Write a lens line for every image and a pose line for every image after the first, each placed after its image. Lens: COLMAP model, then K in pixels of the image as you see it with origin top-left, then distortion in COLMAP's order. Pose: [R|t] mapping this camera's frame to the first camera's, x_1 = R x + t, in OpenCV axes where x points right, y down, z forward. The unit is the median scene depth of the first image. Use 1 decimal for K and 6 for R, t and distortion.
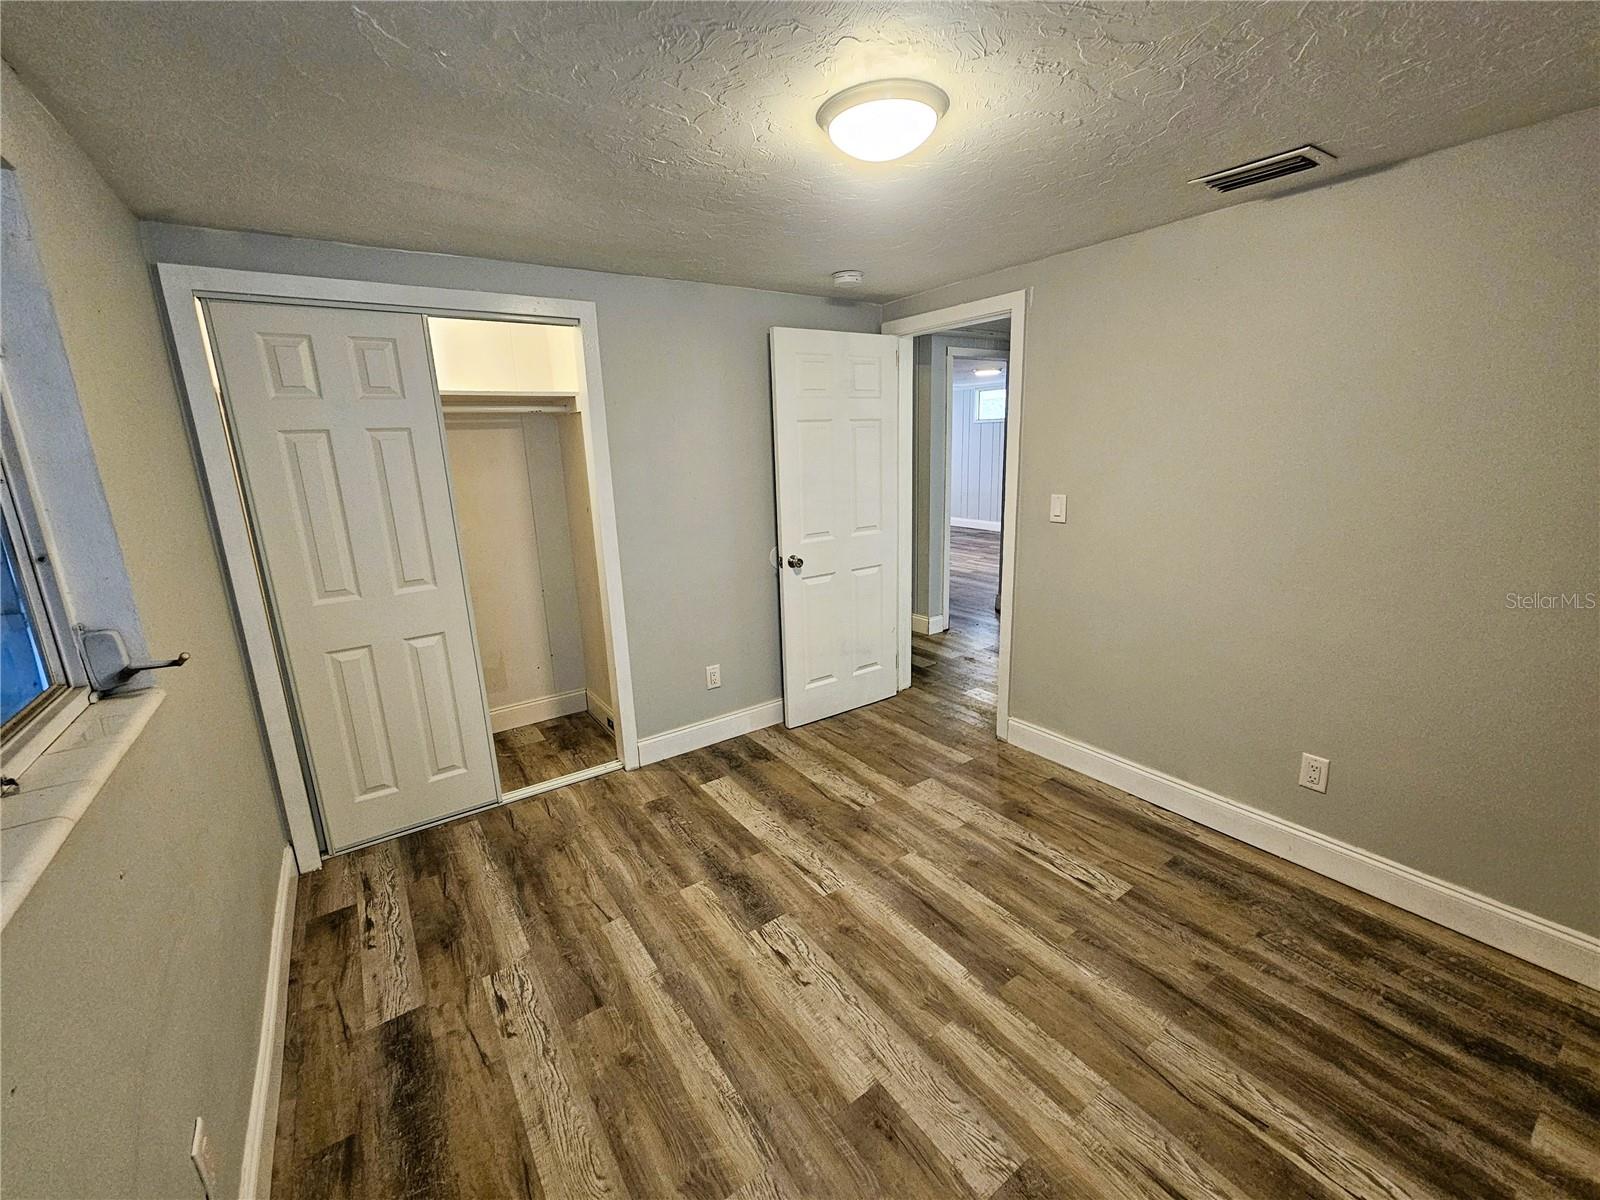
lens RADIAL K [[659.3, 0, 792.9], [0, 659.3, 592.1], [0, 0, 1]] dist [-0.000171, 0.000120]
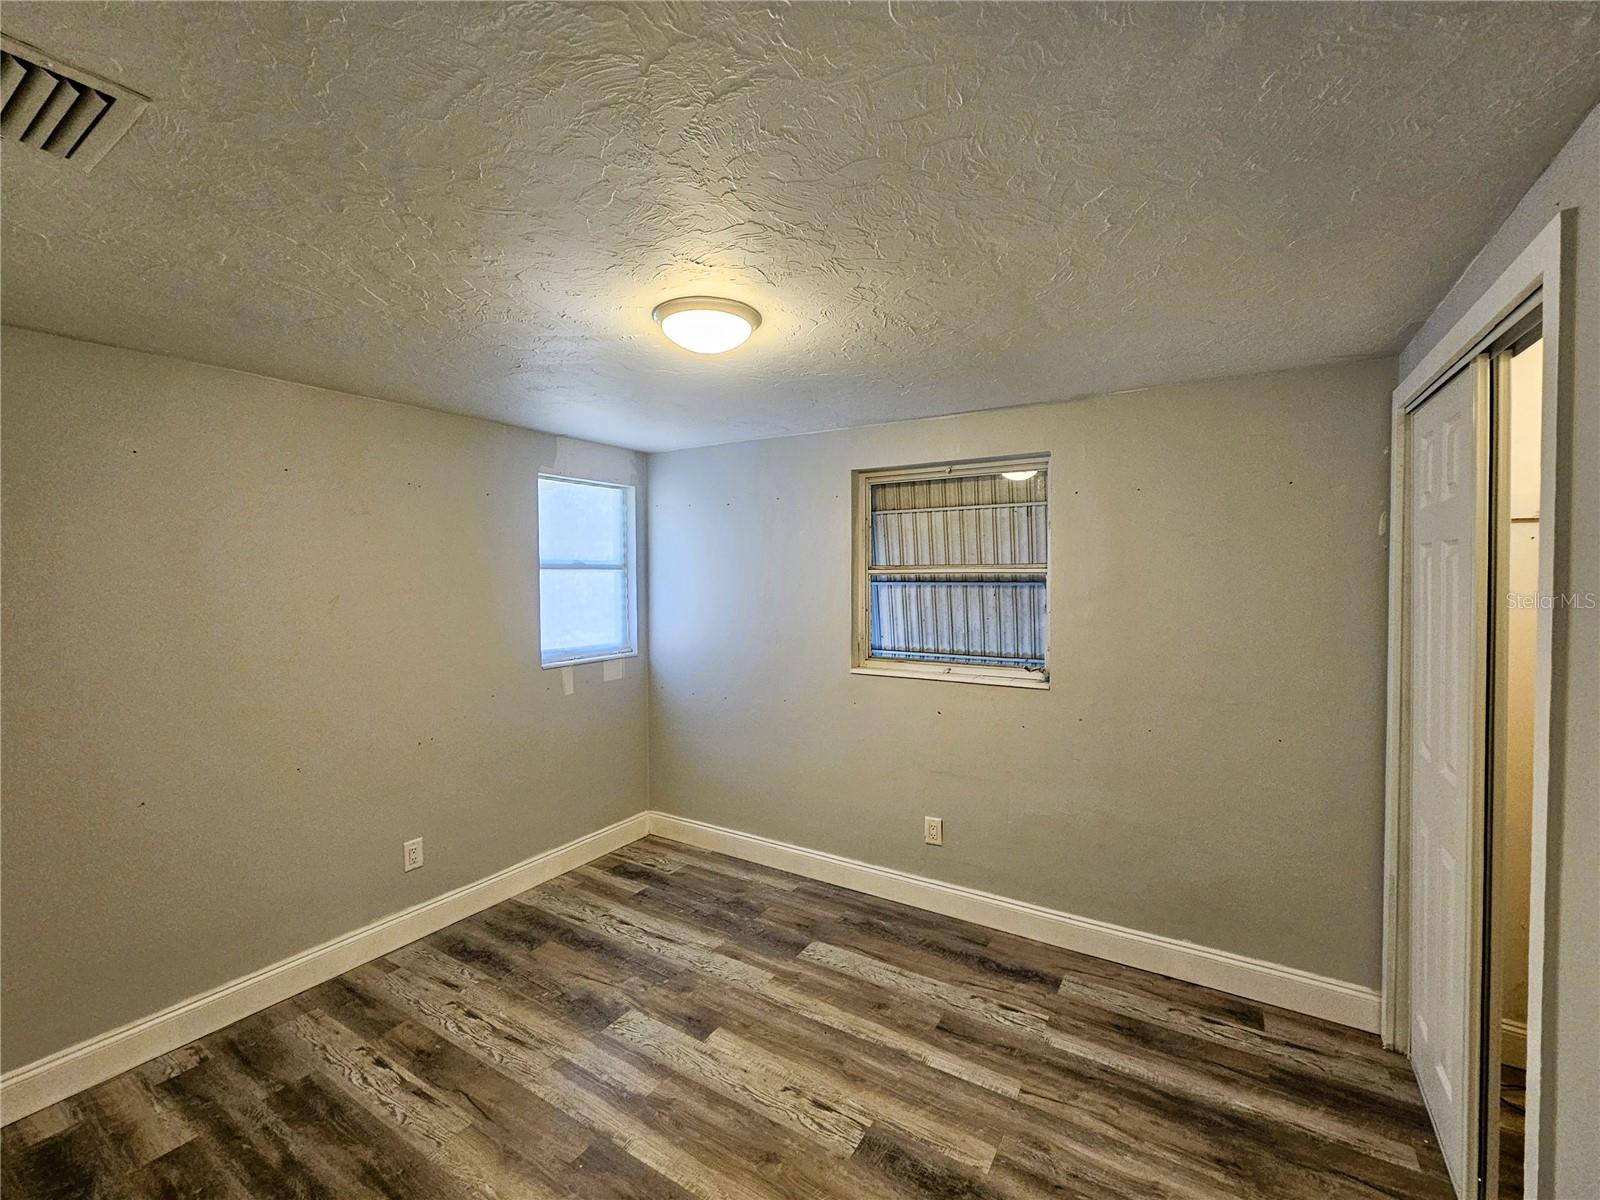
lens RADIAL K [[682.3, 0, 796.8], [0, 682.3, 591.8], [0, 0, 1]] dist [-0.000396, 0.000574]
pose [[-0.916937, 0.049594, -0.395937, 0.352843], [-0.055468, 0.966772, 0.249552, -0.389662], [0.395157, 0.250785, -0.883718, 1.592004]]
